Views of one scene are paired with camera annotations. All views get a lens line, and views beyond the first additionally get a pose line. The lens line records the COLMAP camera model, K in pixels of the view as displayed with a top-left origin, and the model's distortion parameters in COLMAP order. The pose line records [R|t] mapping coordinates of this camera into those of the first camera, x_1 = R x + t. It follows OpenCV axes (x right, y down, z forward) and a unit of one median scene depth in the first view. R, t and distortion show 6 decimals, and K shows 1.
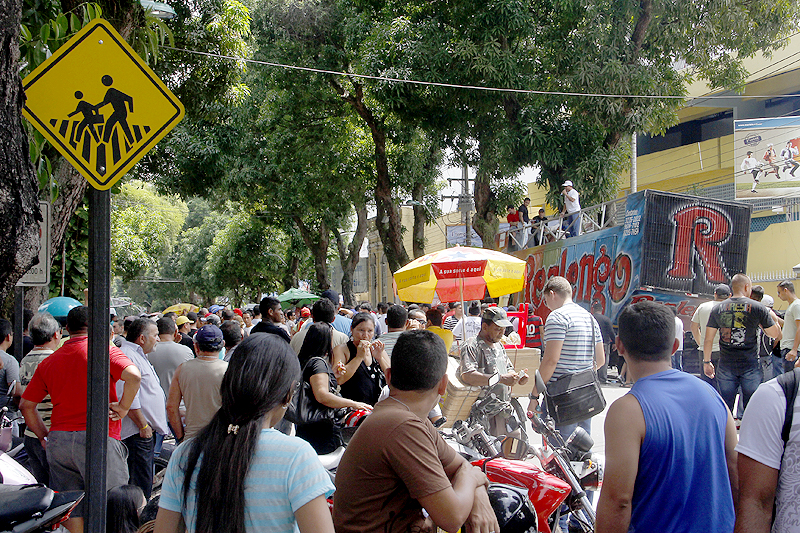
lens RADIAL K [[1298.1, 0, 400.0], [0, 1298.1, 266.5], [0, 0, 1]] dist [0.226300, 0.019973]
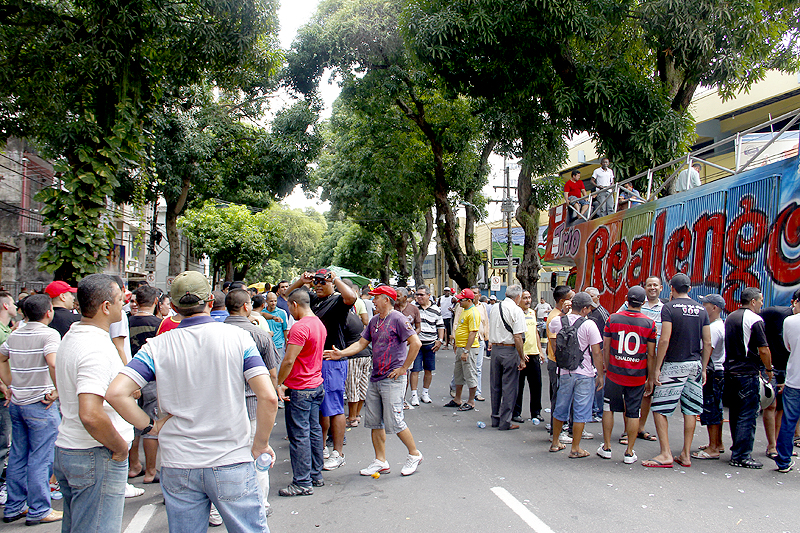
lens RADIAL K [[677.5, 0, 400.0], [0, 677.5, 266.5], [0, 0, 1]] dist [-0.136080, 0.151298]
pose [[0.995443, 0.013425, -0.094407, 0.009771], [-0.013519, 0.999909, -0.000363, 0.010806], [0.094393, 0.001637, 0.995534, 0.349329]]
